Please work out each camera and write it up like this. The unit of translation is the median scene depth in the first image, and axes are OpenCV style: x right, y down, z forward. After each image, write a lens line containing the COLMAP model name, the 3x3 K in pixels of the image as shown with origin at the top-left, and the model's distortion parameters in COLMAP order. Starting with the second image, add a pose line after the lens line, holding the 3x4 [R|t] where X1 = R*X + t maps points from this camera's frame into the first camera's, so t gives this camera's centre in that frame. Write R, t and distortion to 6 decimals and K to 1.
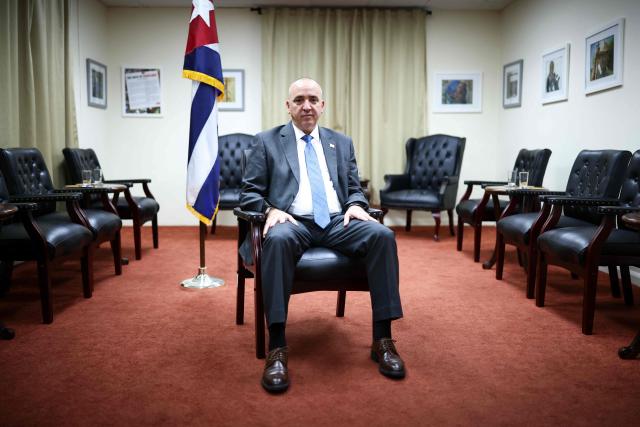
lens RADIAL K [[601.0, 0, 320.0], [0, 601.0, 213.5], [0, 0, 1]] dist [-0.006438, 0.006572]
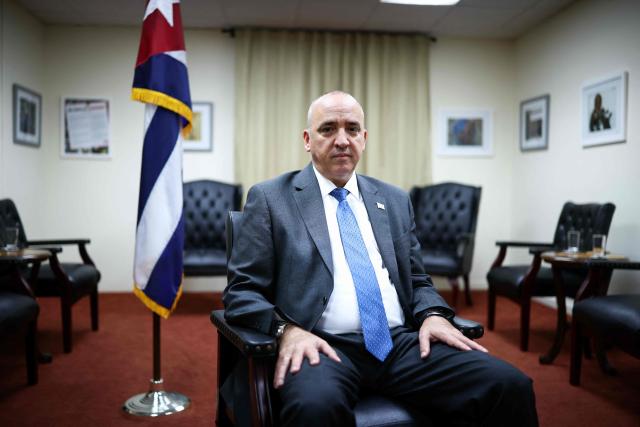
lens RADIAL K [[601.0, 0, 320.0], [0, 601.0, 213.5], [0, 0, 1]] dist [-0.006438, 0.006572]
pose [[0.997746, 0.002972, 0.067040, -0.046563], [0.001897, 0.997371, -0.072445, -0.036792], [-0.067079, 0.072409, 0.995117, 0.243600]]
